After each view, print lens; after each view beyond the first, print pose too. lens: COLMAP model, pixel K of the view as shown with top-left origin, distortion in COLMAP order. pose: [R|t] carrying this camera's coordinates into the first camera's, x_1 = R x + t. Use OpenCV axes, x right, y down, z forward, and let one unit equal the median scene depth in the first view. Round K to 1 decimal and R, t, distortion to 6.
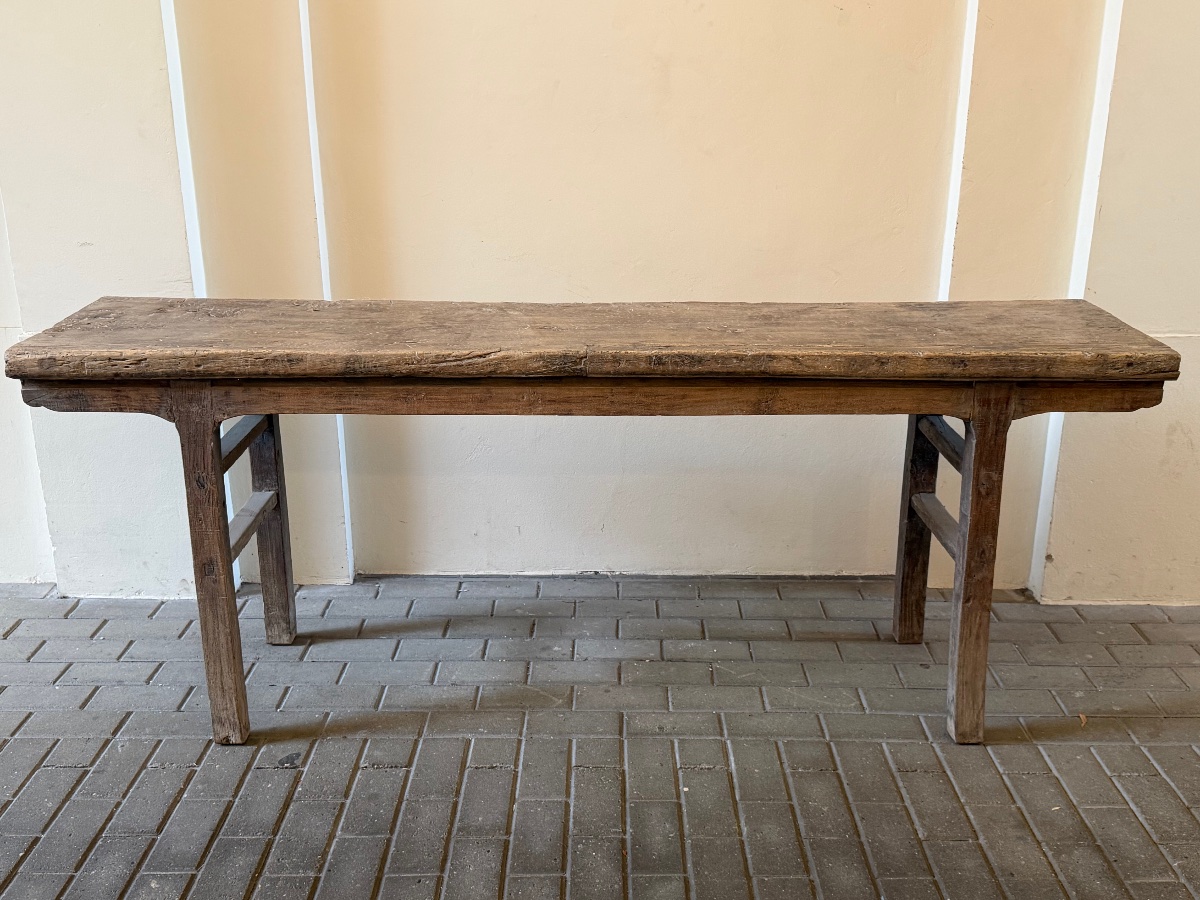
lens RADIAL K [[1160.2, 0, 608.4], [0, 1160.2, 447.4], [0, 0, 1]] dist [0.221351, -0.508964]
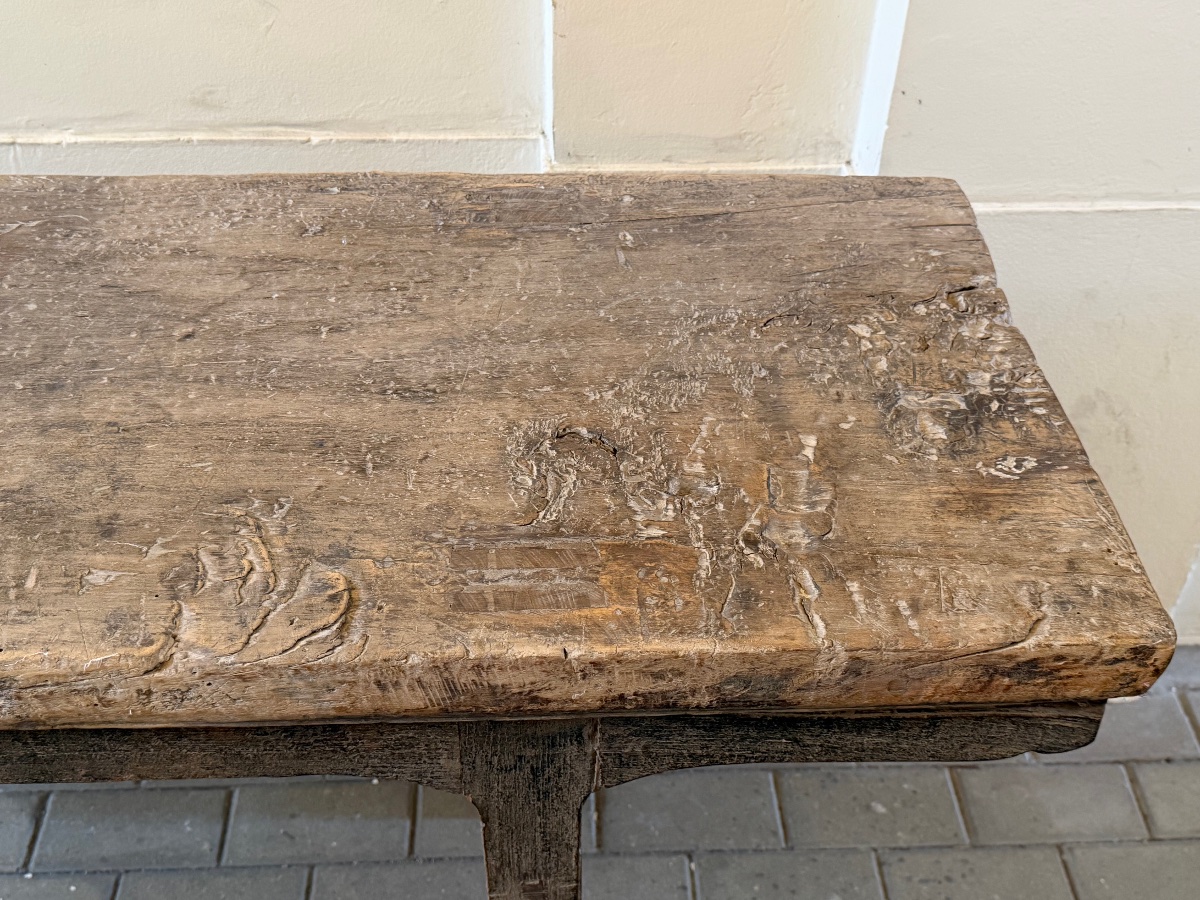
lens RADIAL K [[1336.6, 0, 604.2], [0, 1336.6, 448.7], [0, 0, 1]] dist [0.221431, -0.578803]
pose [[0.998688, -0.019279, 0.047435, 0.313990], [-0.000496, 0.922723, 0.385463, -0.208806], [-0.051201, -0.384981, 0.921503, 0.623570]]
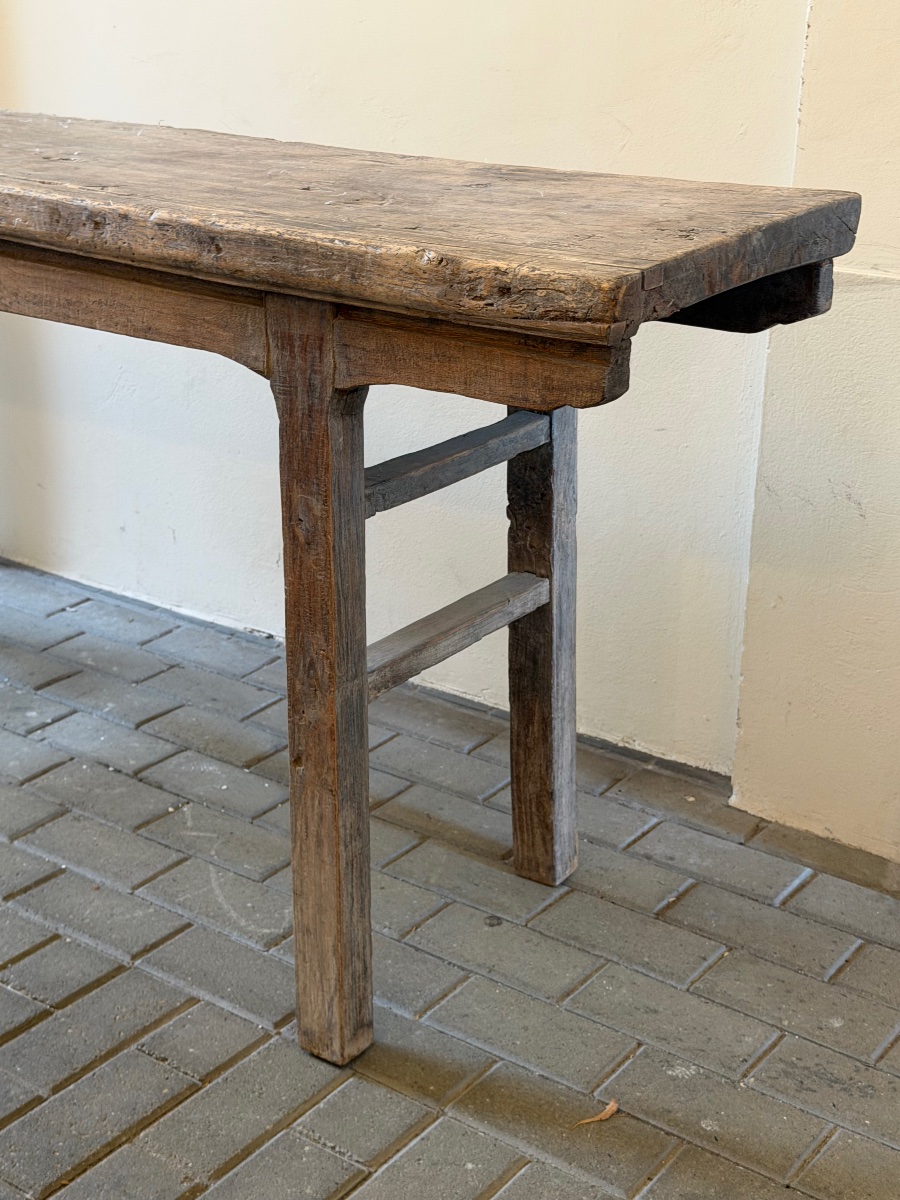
lens RADIAL K [[1801.1, 0, 441.8], [0, 1801.1, 601.5], [0, 0, 1]] dist [0.139717, -0.011140]
pose [[0.805015, 0.215101, -0.552886, 0.677641], [-0.193259, 0.976201, 0.098402, -0.016932], [0.560894, 0.027635, 0.827426, 0.377255]]
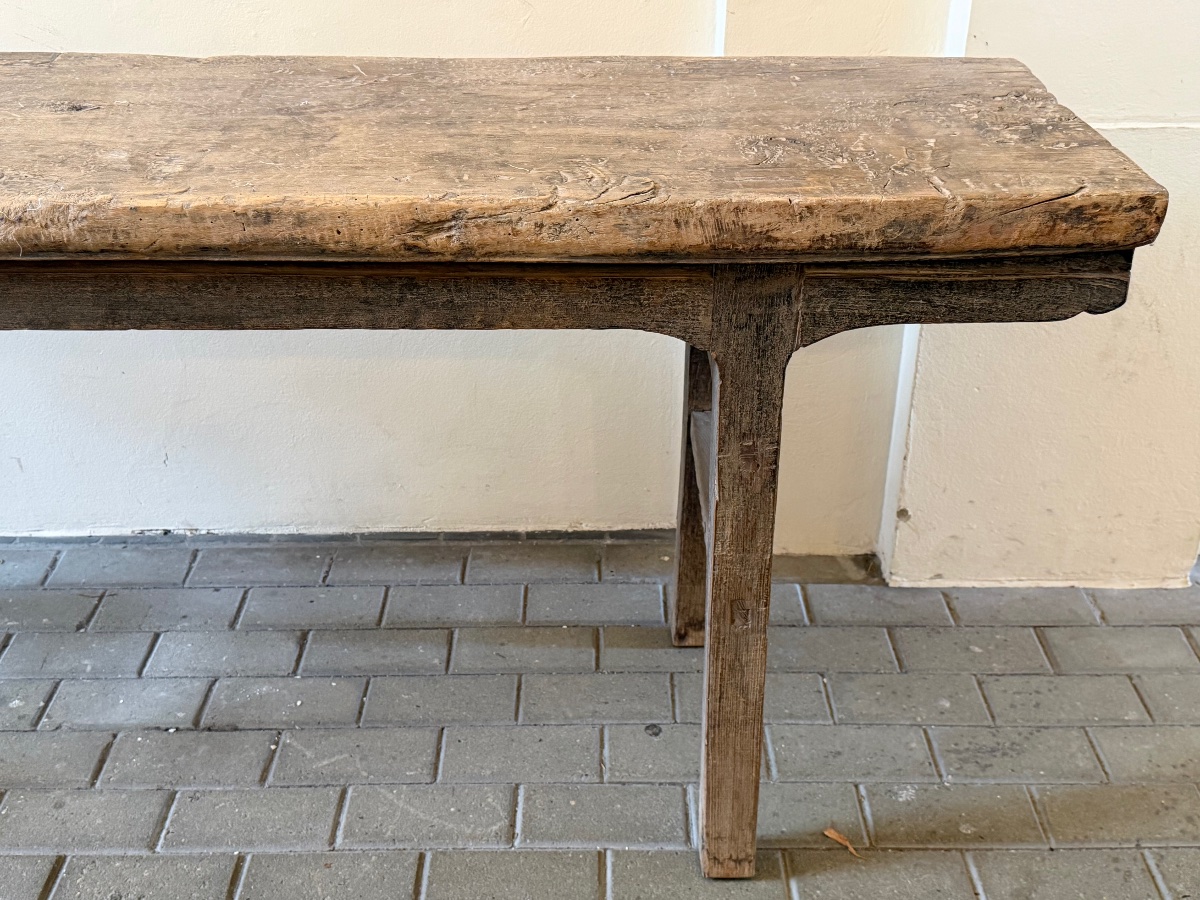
lens RADIAL K [[1336.3, 0, 600.0], [0, 1336.3, 450.0], [0, 0, 1]] dist [0.203418, -0.510773]
pose [[0.999955, -0.008184, 0.004894, 0.253834], [0.007133, 0.982583, 0.185686, -0.072632], [-0.006328, -0.185643, 0.982597, 0.408217]]
